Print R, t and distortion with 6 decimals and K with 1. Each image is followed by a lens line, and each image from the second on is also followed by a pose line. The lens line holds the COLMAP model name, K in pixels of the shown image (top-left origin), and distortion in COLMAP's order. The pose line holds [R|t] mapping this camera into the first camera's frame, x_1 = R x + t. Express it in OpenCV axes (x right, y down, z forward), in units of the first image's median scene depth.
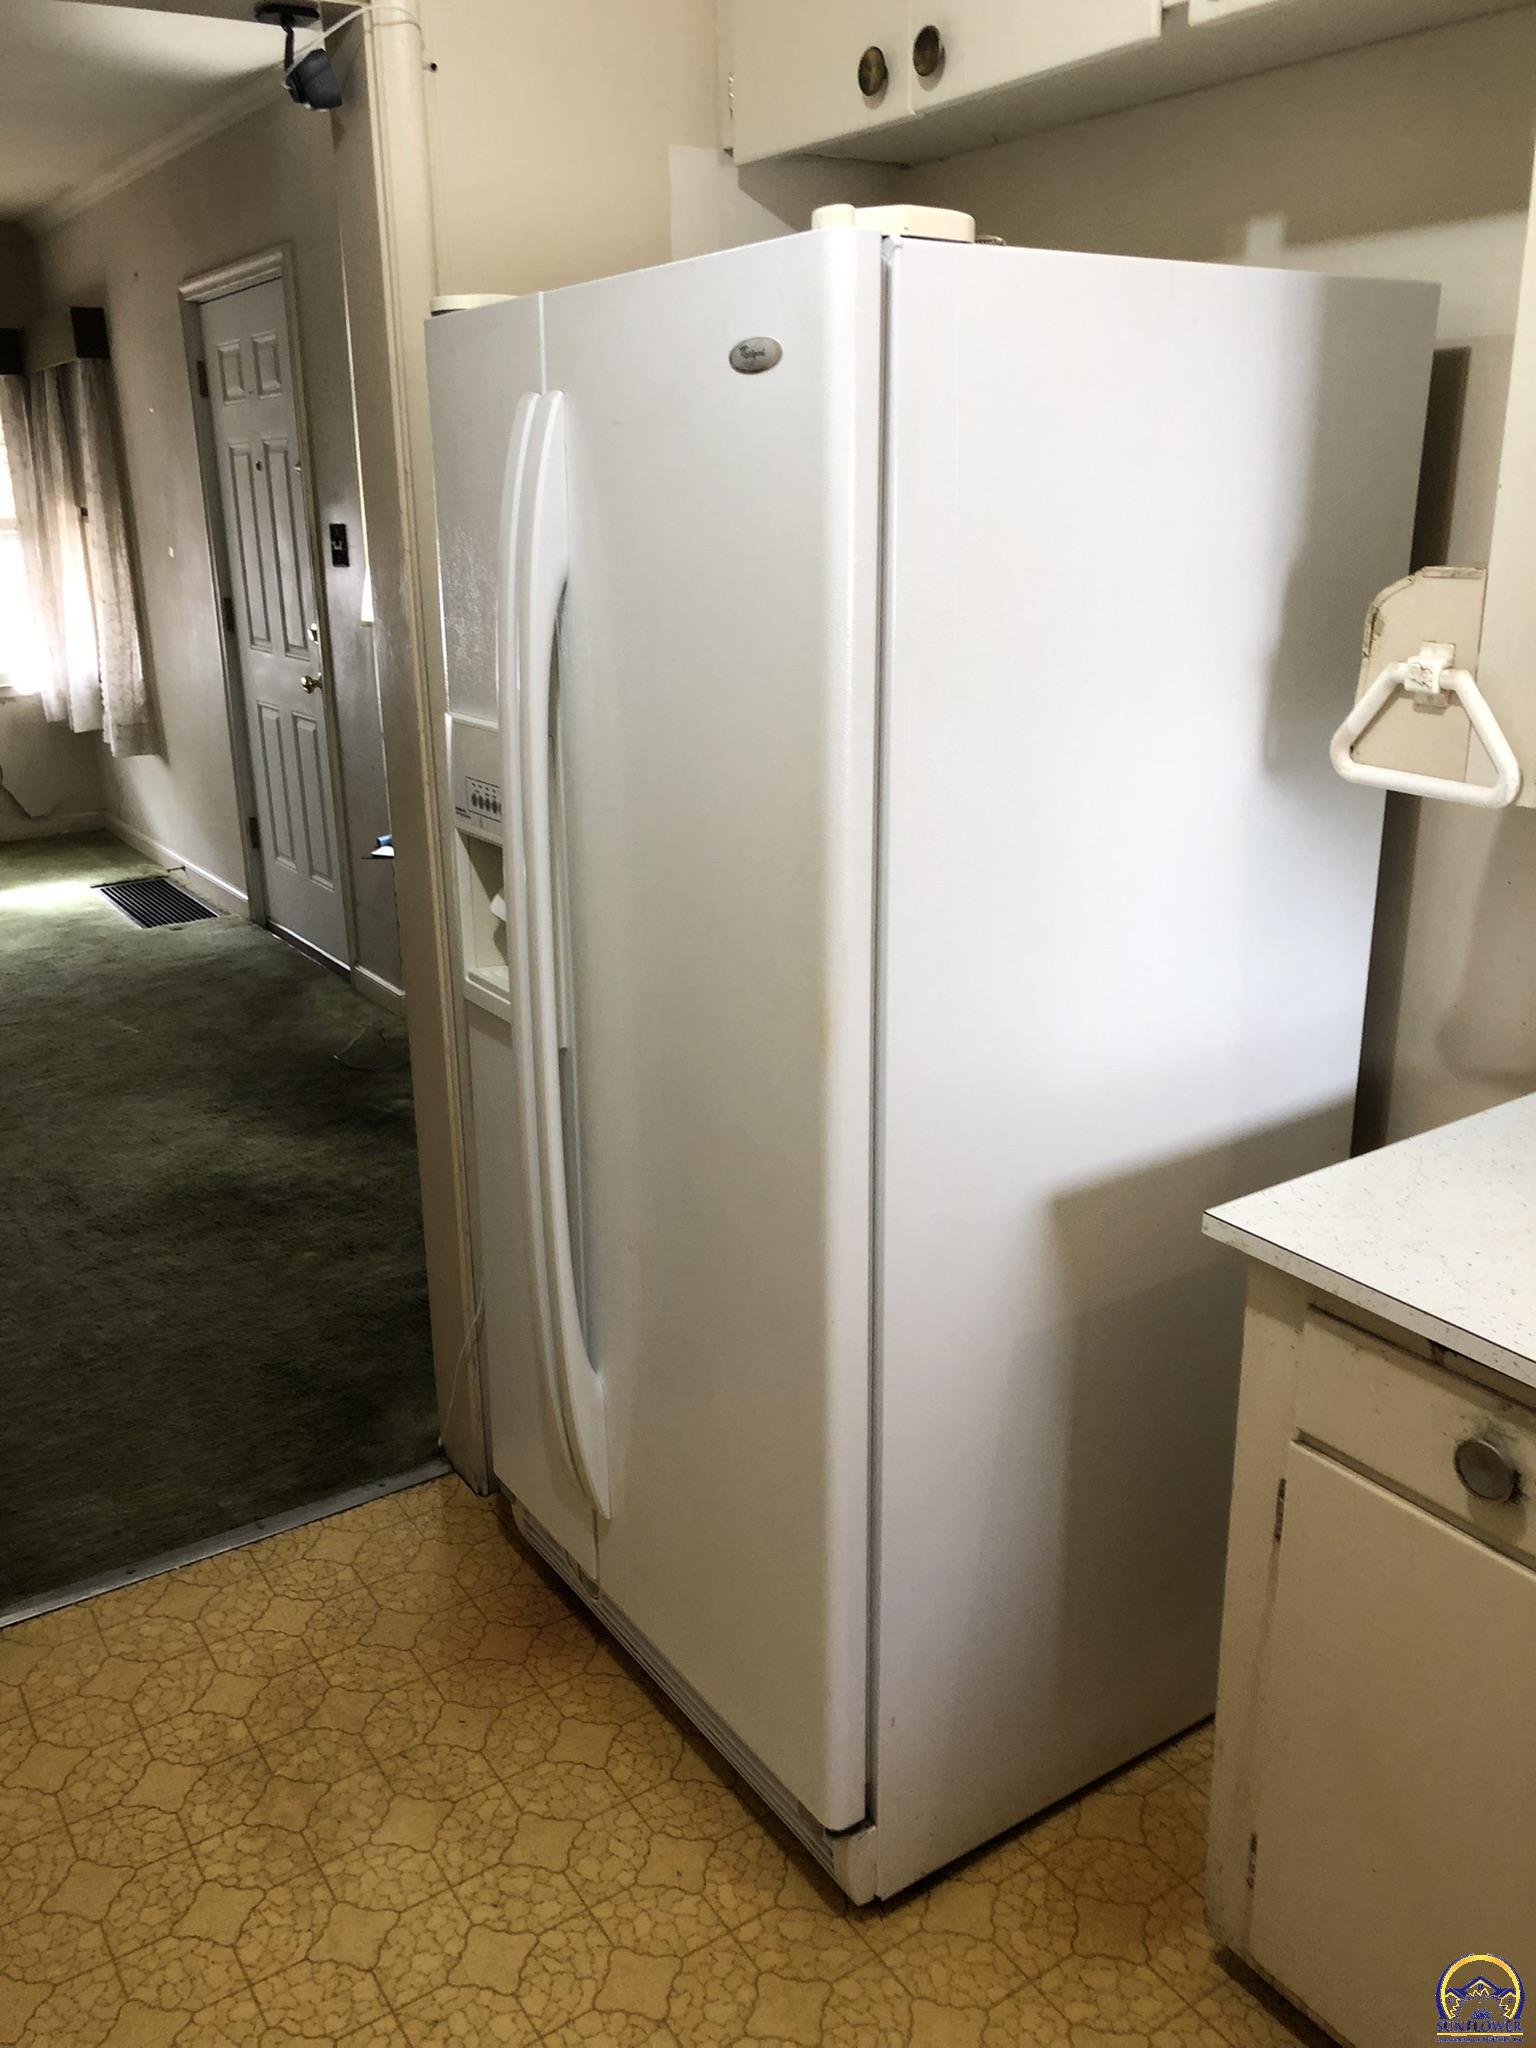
lens RADIAL K [[1681.8, 0, 772.2], [0, 1681.8, 1048.7], [0, 0, 1]] dist [0.033342, 0.000822]
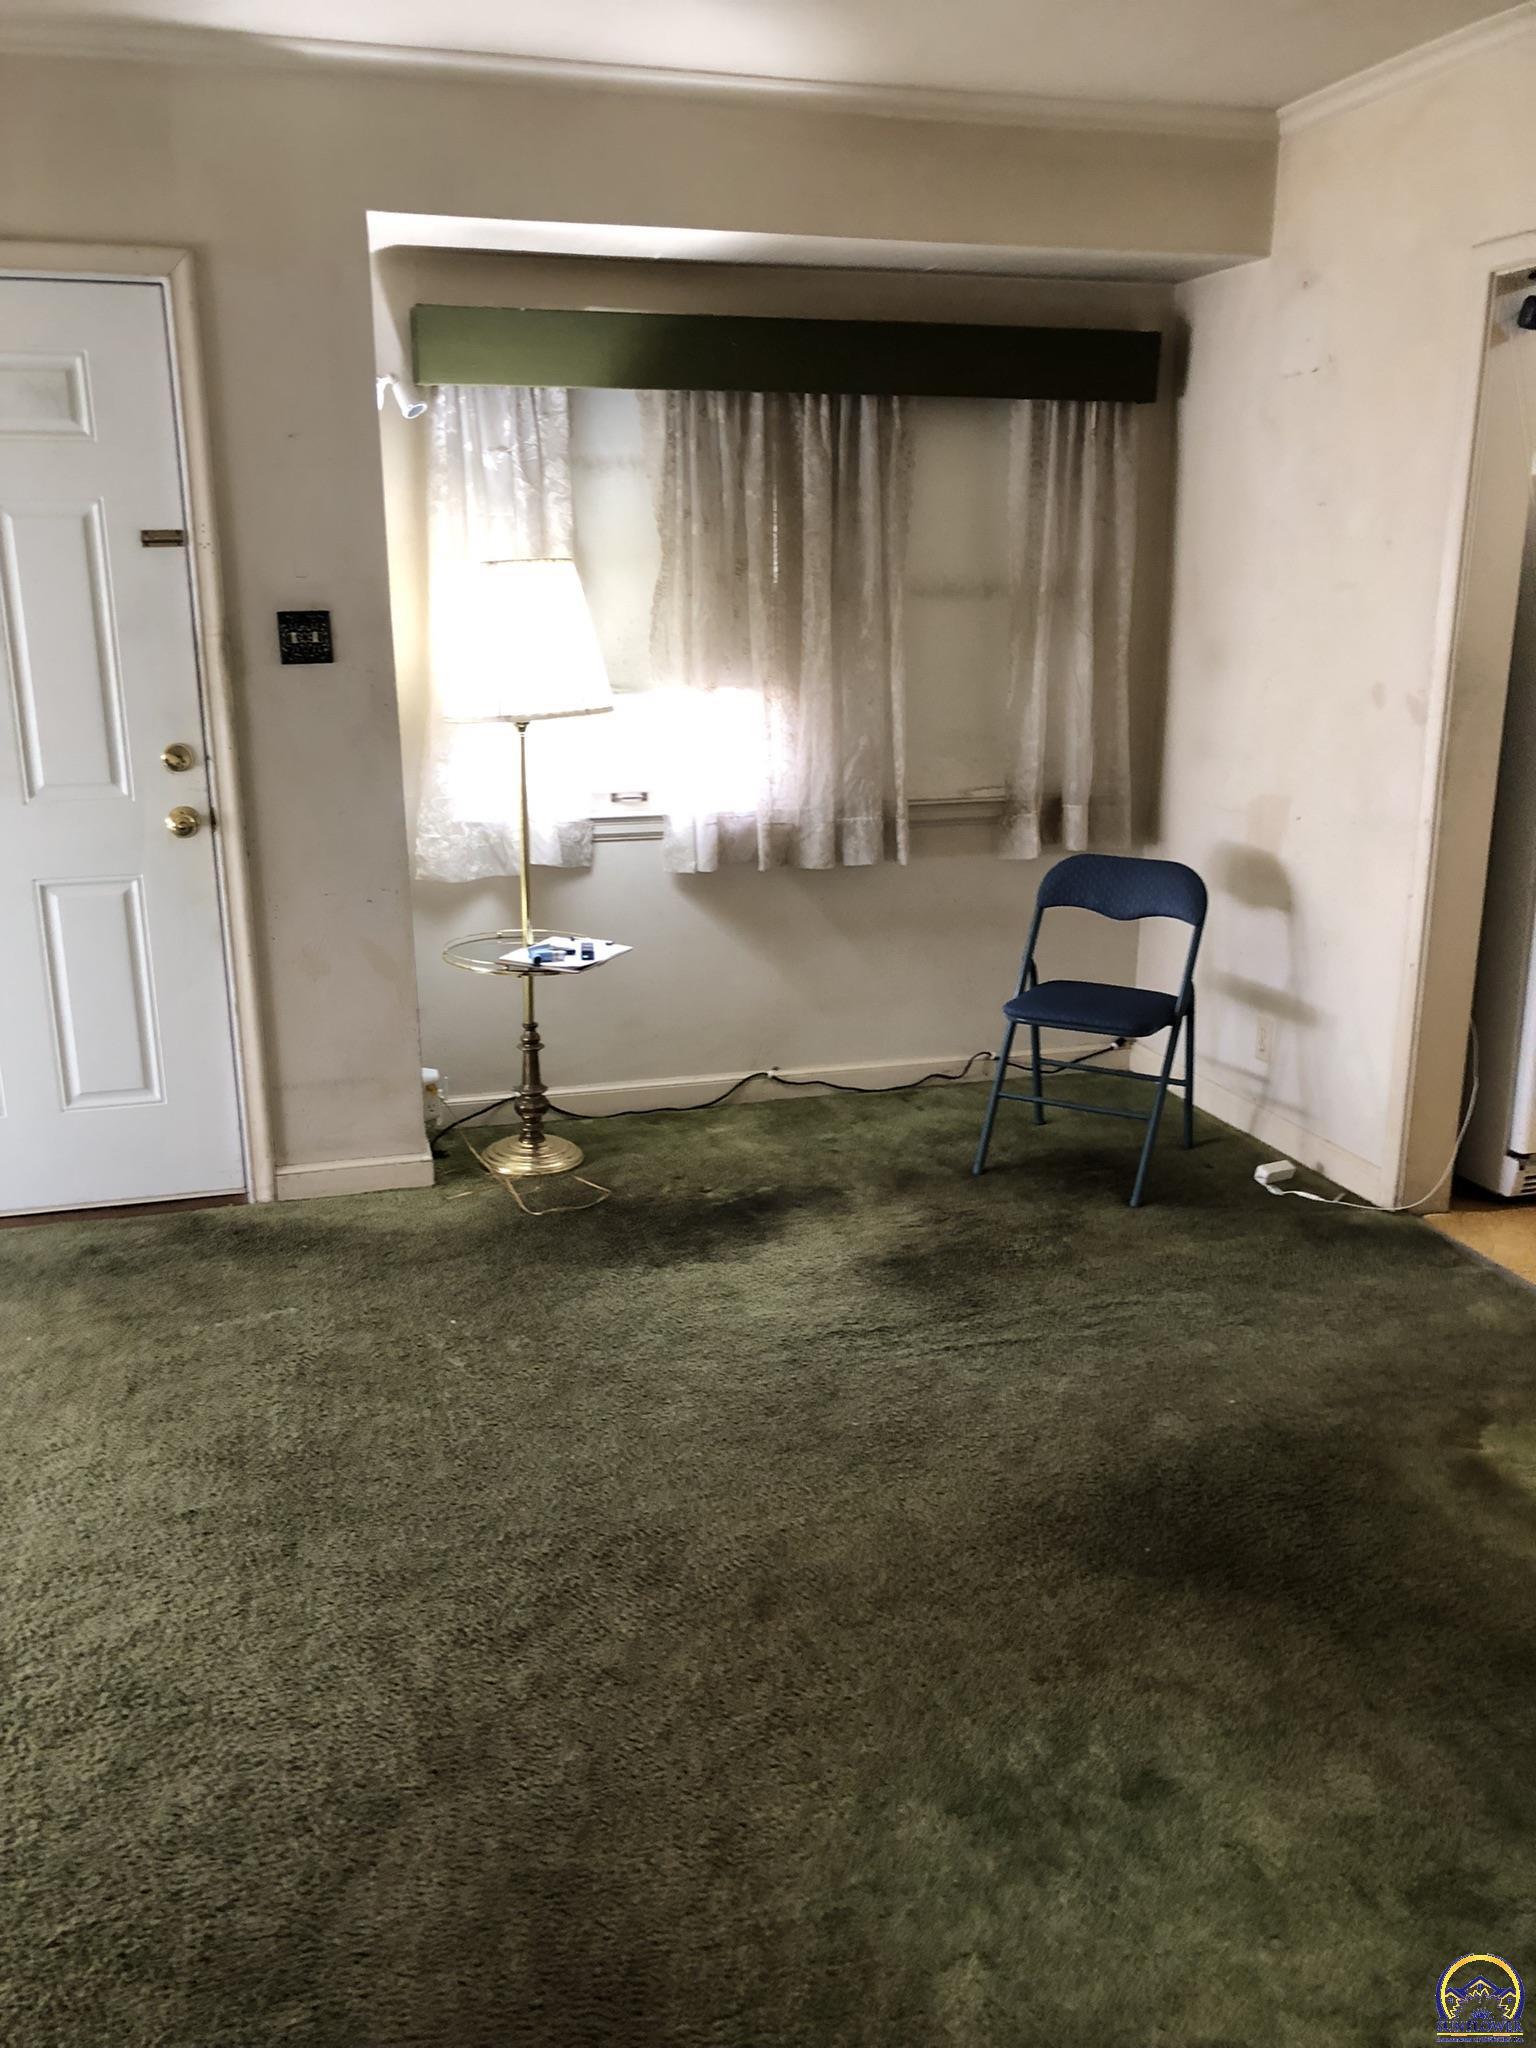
lens RADIAL K [[1689.1, 0, 768.0], [0, 1689.1, 1024.0], [0, 0, 1]] dist [0.123550, -0.201962]
pose [[0.313380, -0.228837, 0.921644, -0.948303], [0.309143, 0.942248, 0.128837, -0.154547], [-0.897900, 0.244544, 0.366025, 0.518896]]
